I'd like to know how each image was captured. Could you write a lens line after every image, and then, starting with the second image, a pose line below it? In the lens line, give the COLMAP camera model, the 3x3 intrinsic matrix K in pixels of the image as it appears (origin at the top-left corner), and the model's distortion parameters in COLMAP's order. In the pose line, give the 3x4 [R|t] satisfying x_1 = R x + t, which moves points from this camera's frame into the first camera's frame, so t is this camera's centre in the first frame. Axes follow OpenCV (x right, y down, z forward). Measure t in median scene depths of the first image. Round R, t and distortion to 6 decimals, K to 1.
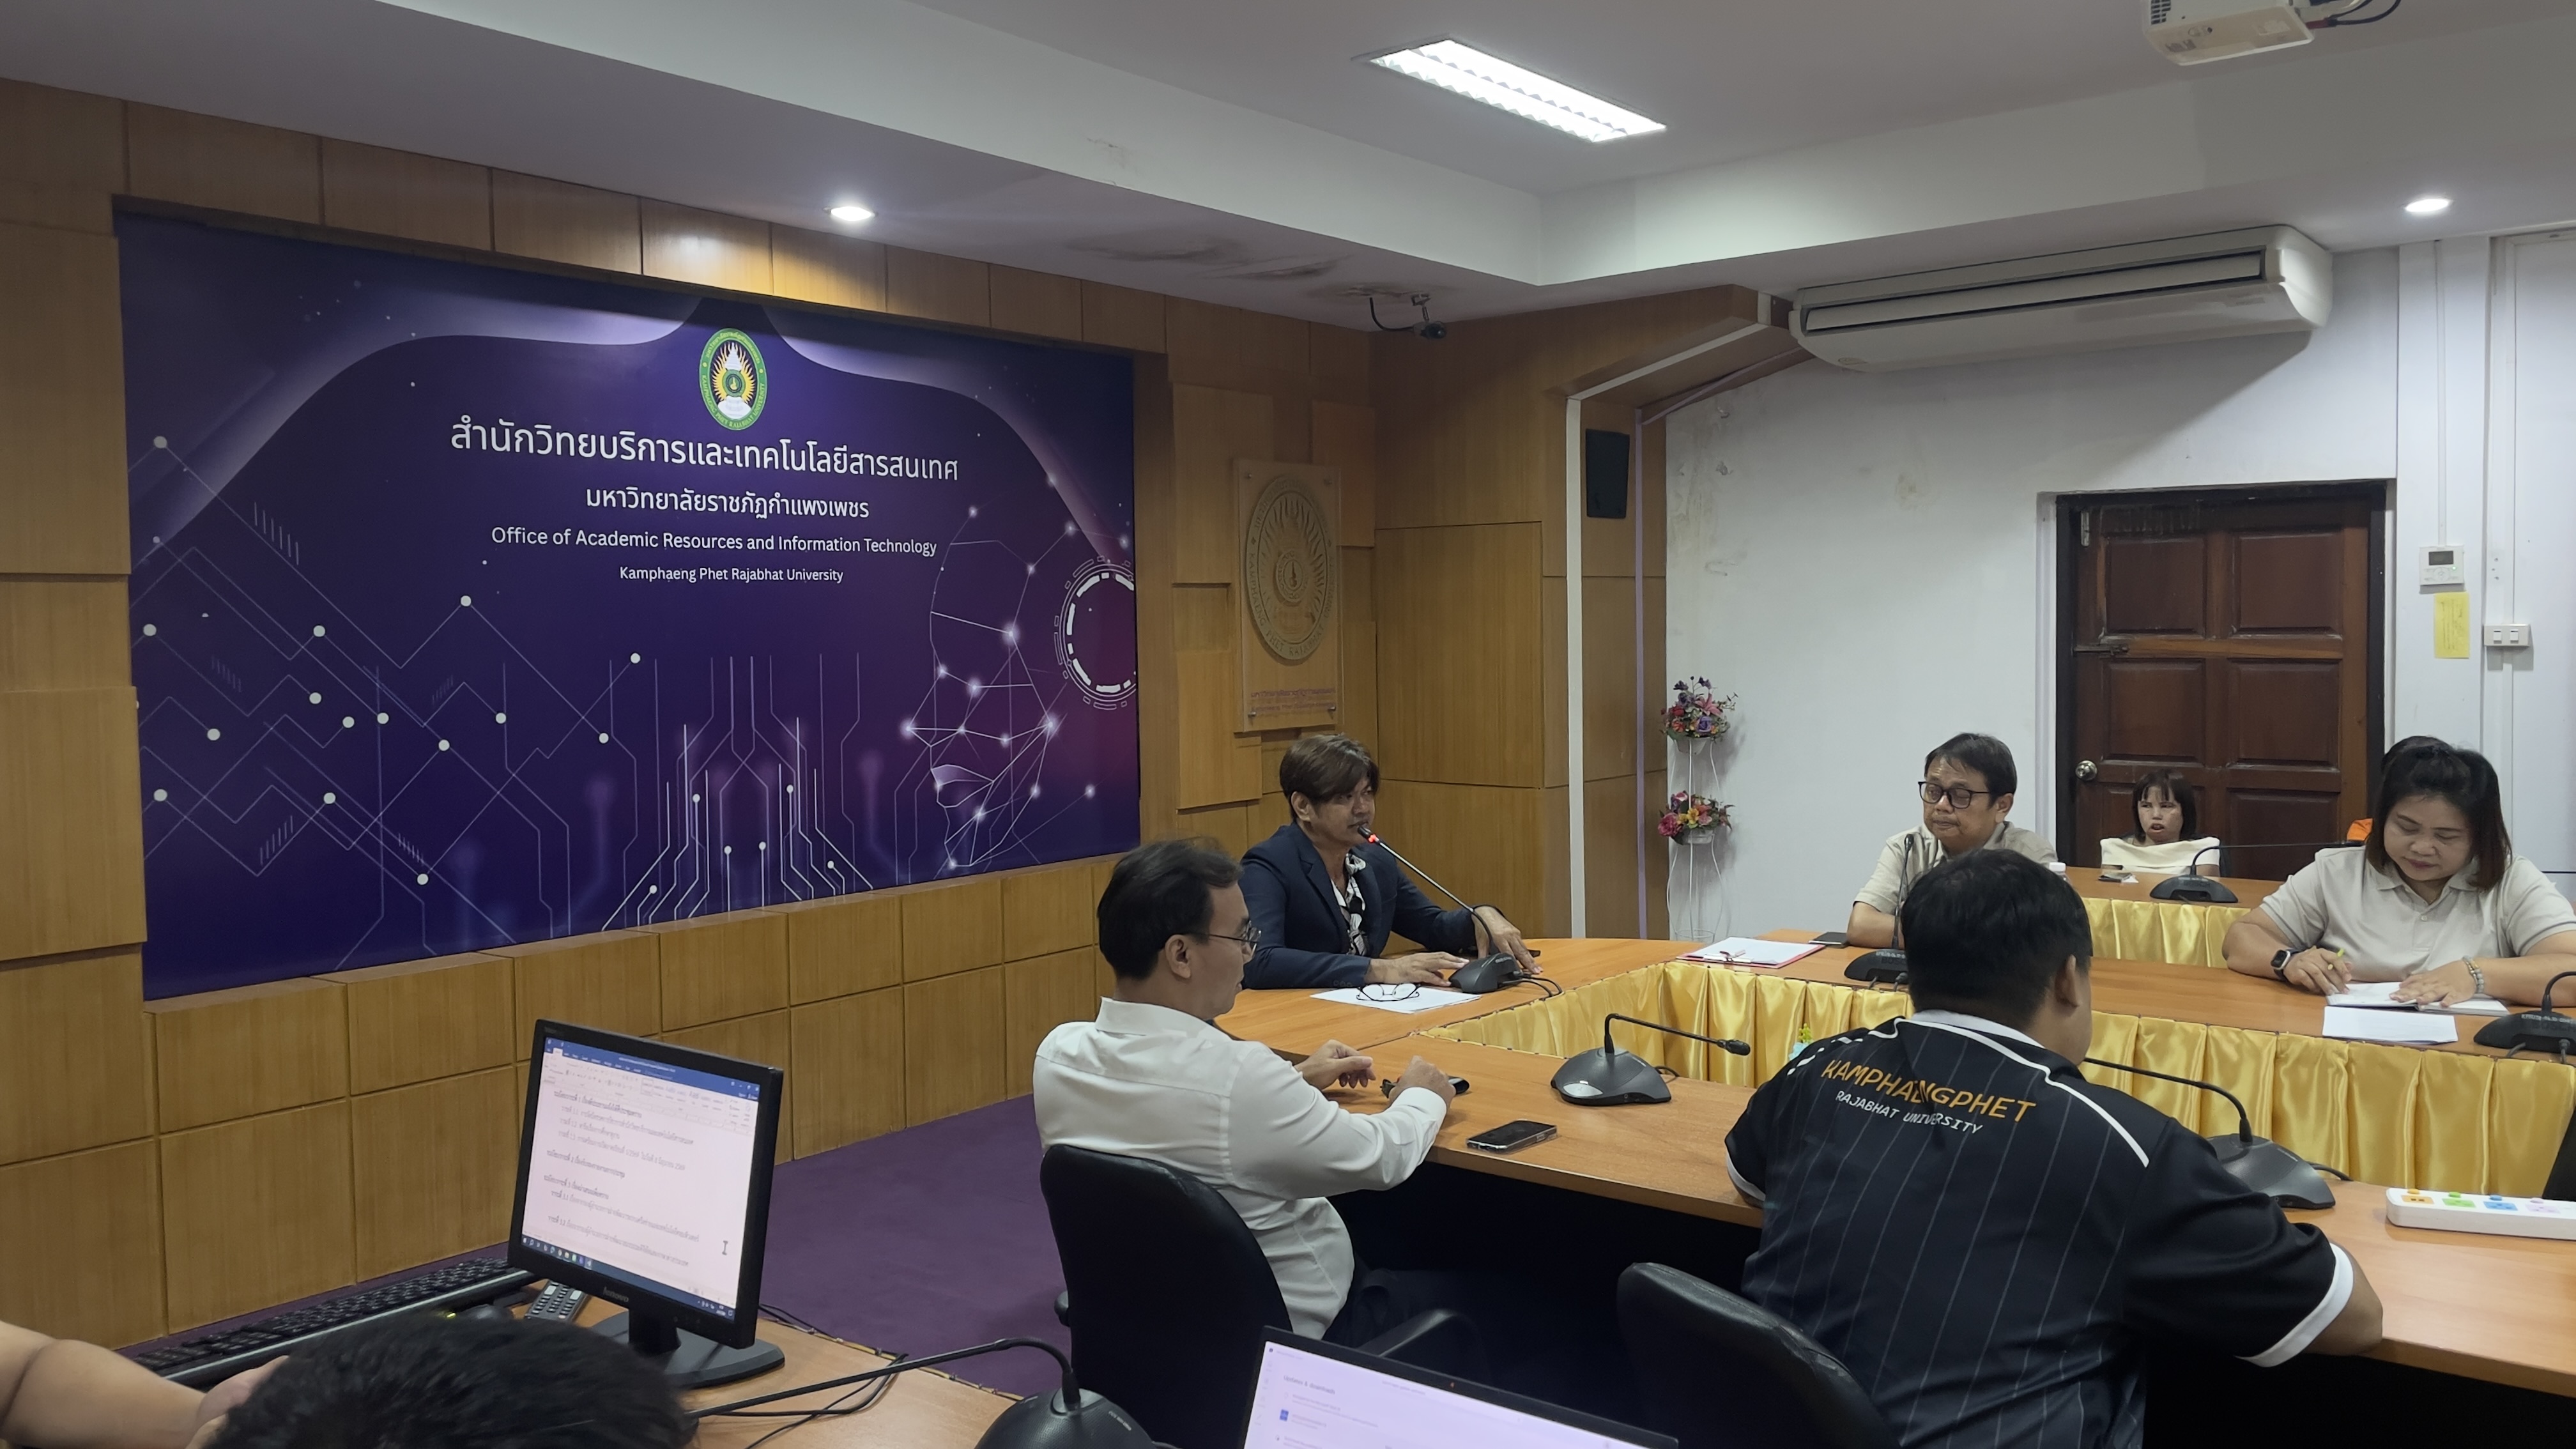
lens RADIAL K [[1893.6, 0, 1298.7], [0, 1893.6, 708.4], [0, 0, 1]] dist [0.028191, -0.005119]
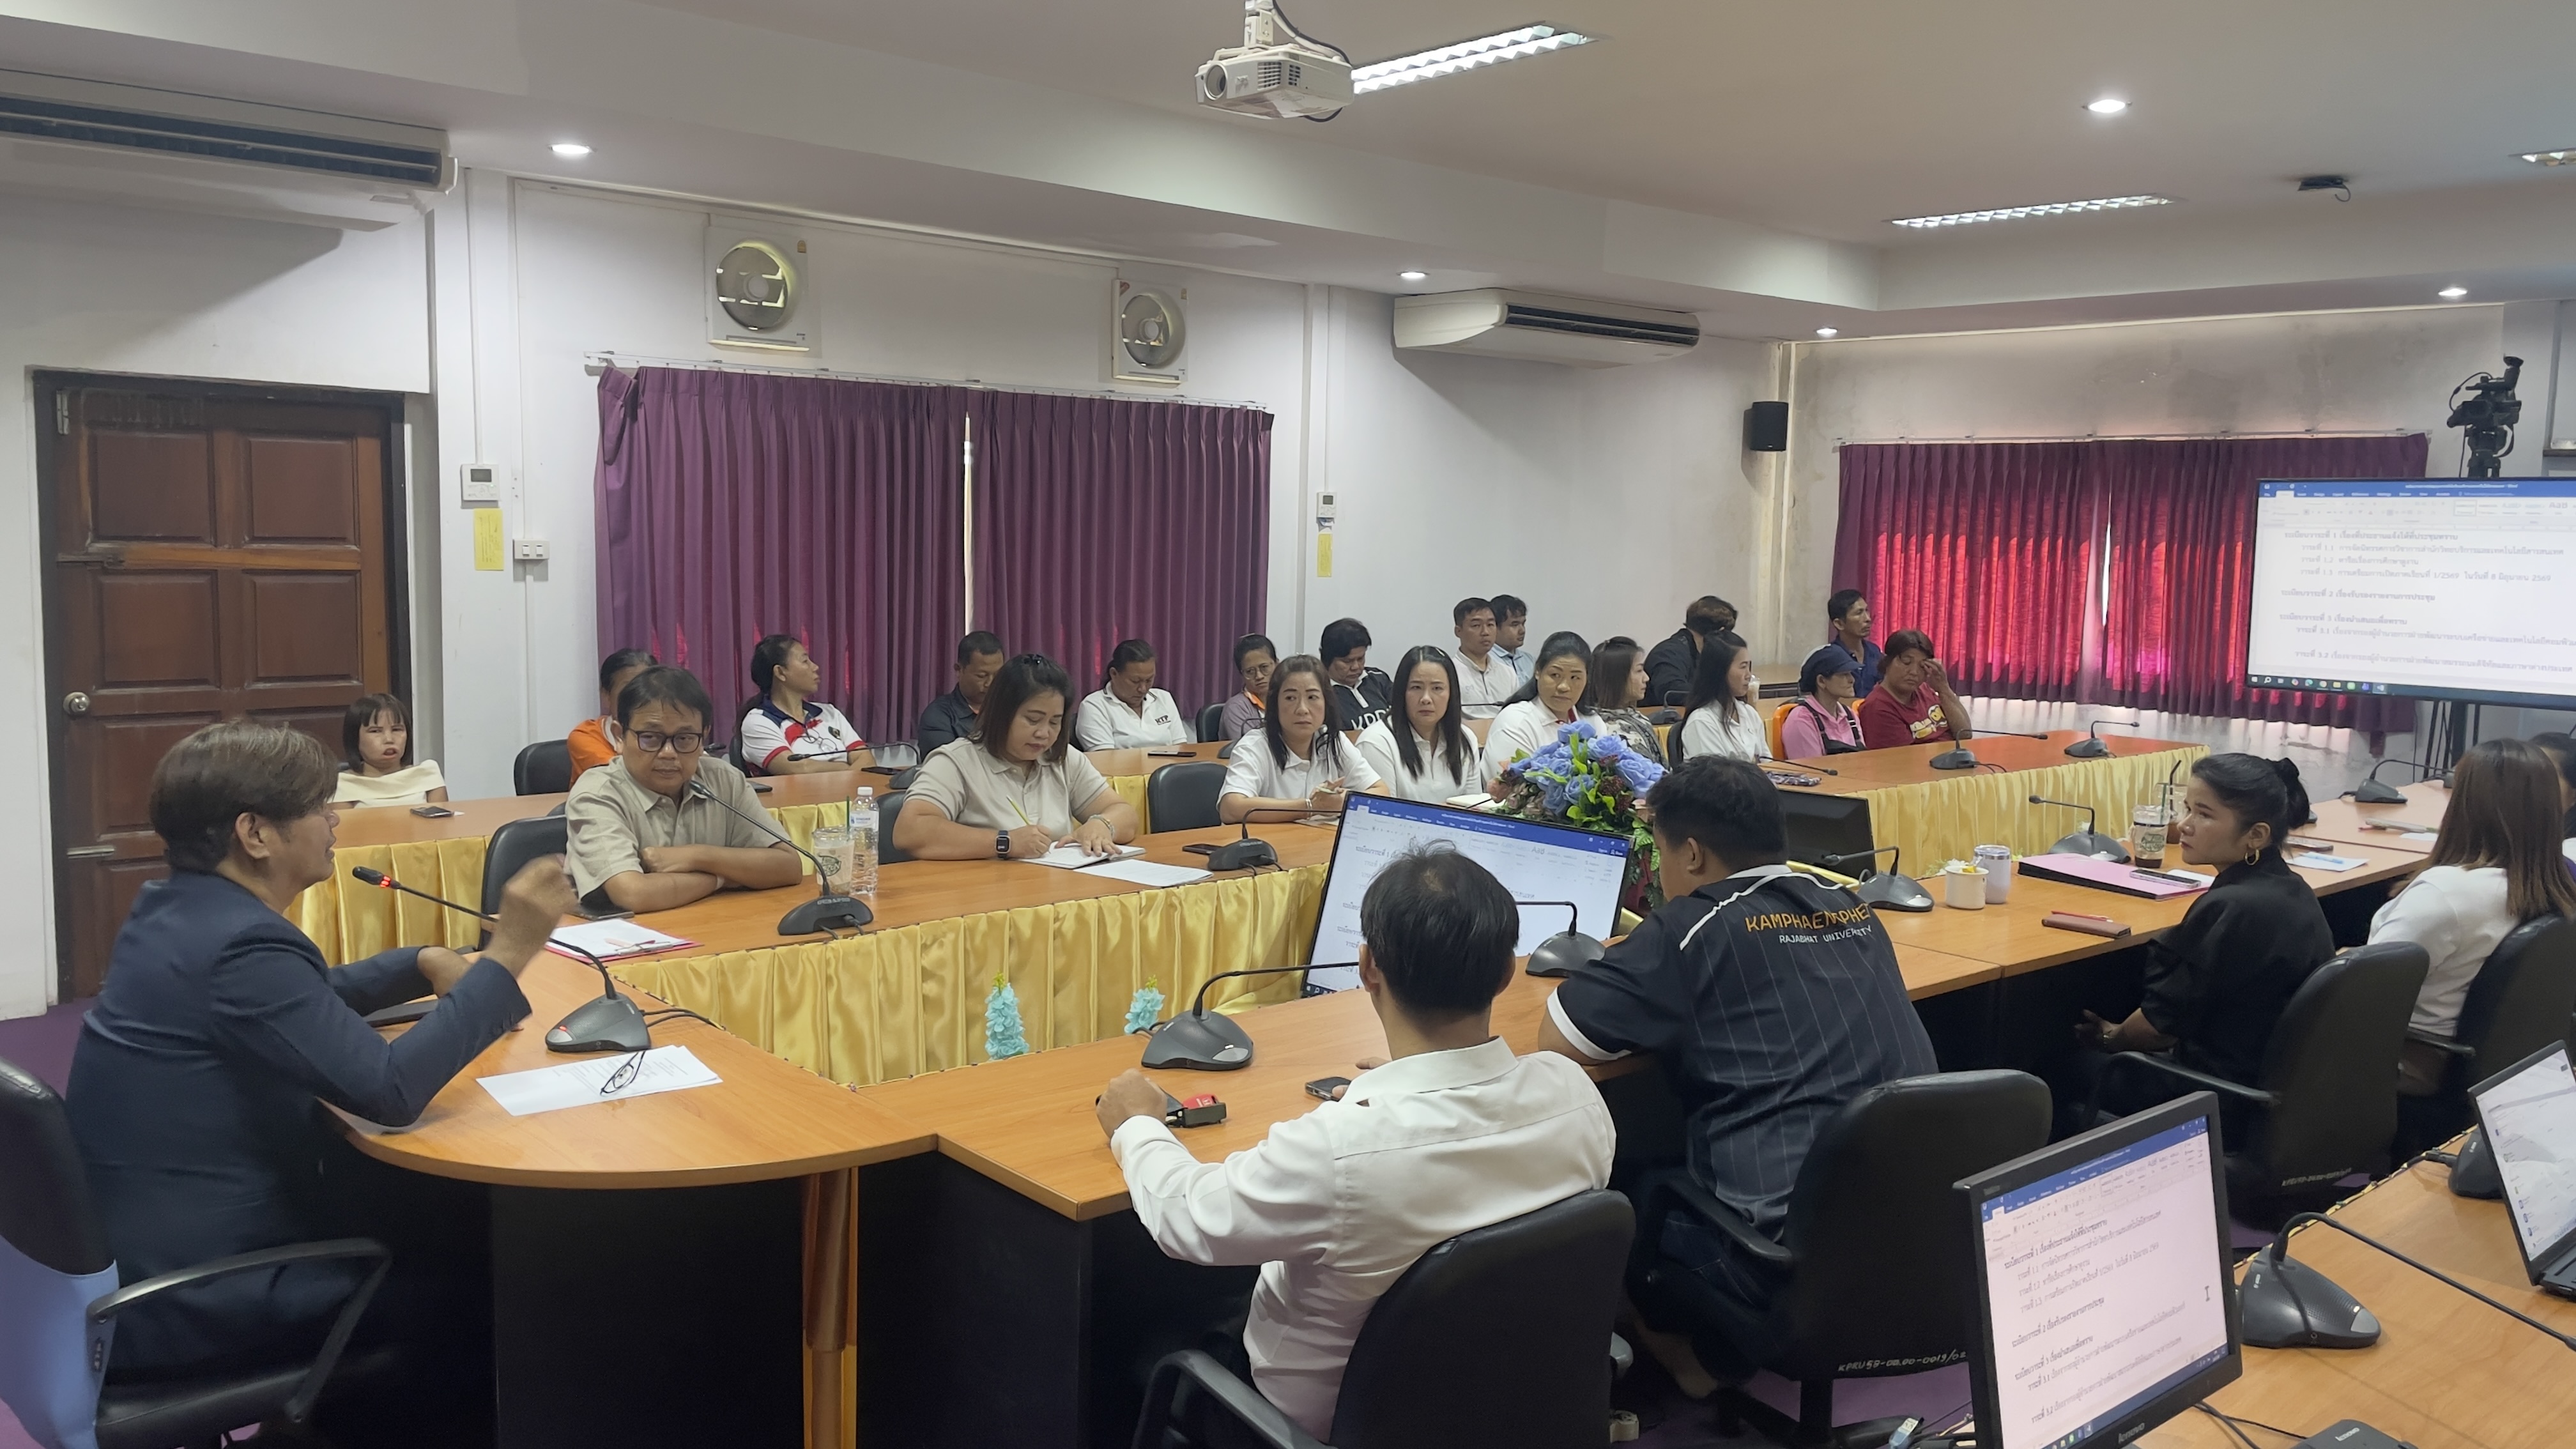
lens RADIAL K [[1893.6, 0, 1298.7], [0, 1893.6, 708.4], [0, 0, 1]] dist [0.028191, -0.005119]
pose [[0.193489, -0.079429, 0.977882, -0.396642], [0.020568, 0.996827, 0.076898, -0.024475], [-0.980887, 0.005234, 0.194509, 0.393647]]
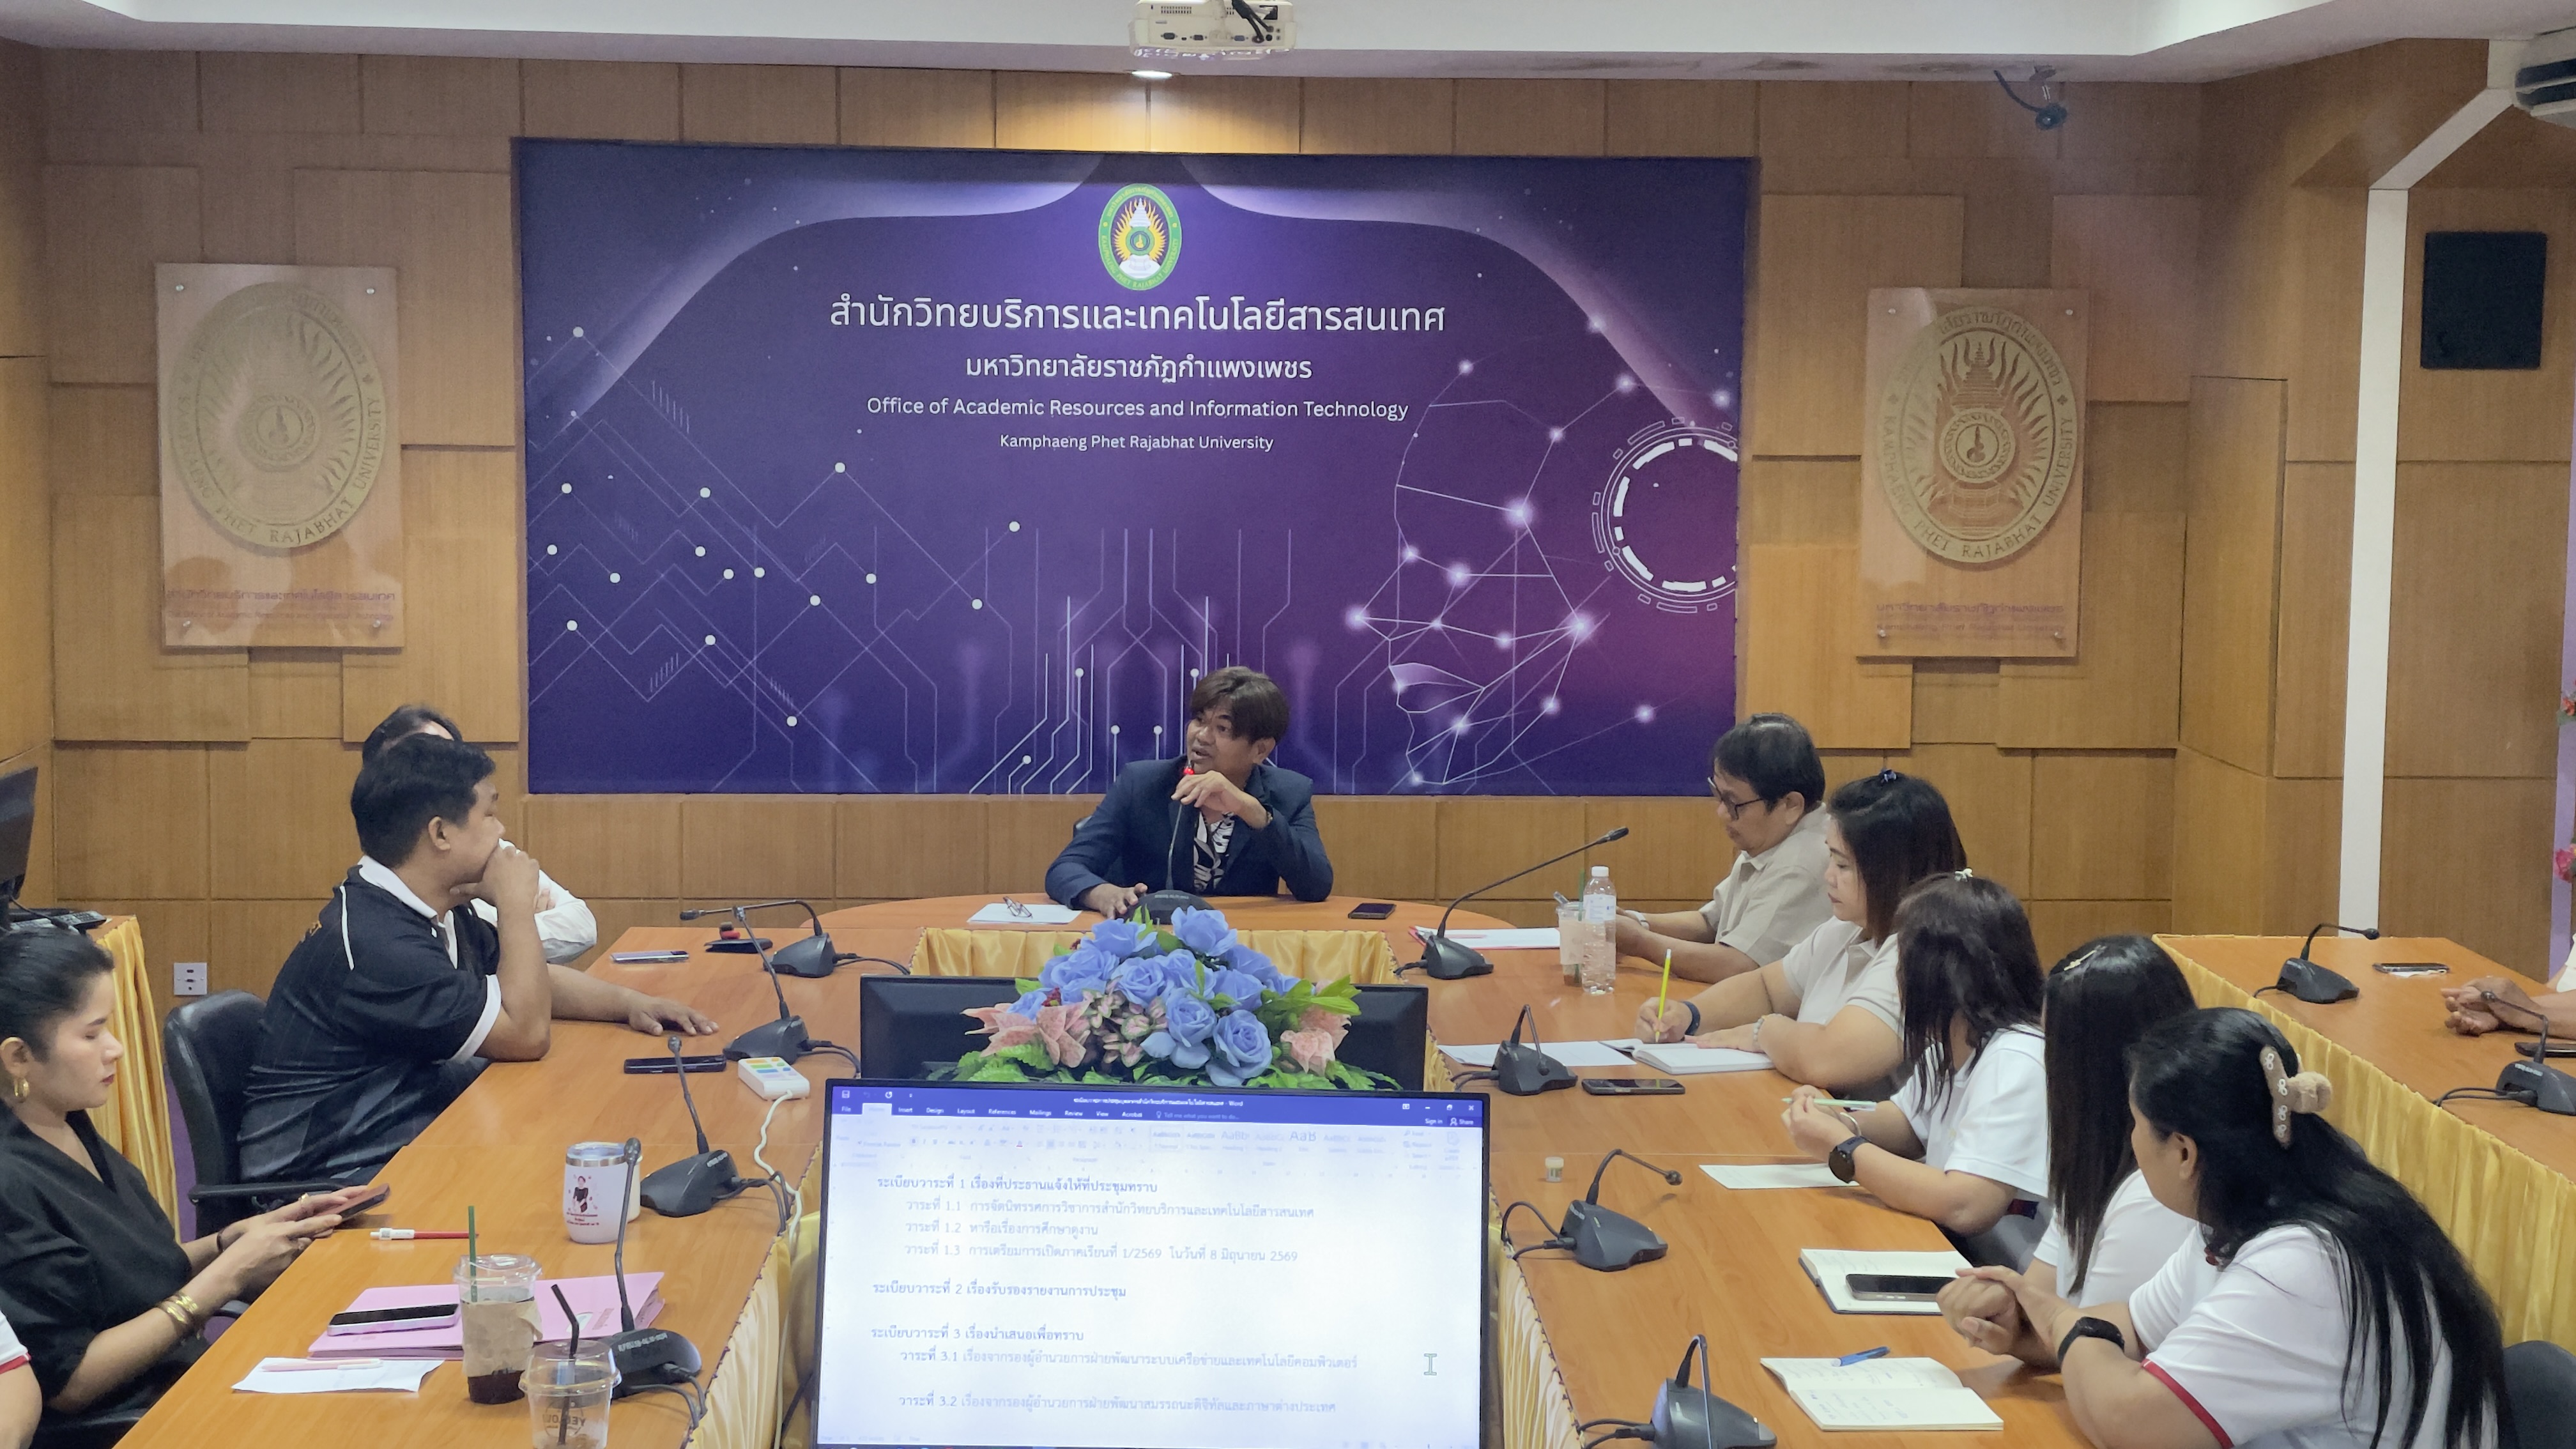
lens RADIAL K [[3740.7, 0, 1288.0], [0, 3740.7, 724.5], [0, 0, 1]] dist [0.074522, -0.074390]
pose [[0.661371, 0.098206, -0.743602, 1.165988], [-0.054140, 0.995056, 0.083263, -0.090430], [0.748102, -0.014809, 0.663418, -0.189590]]
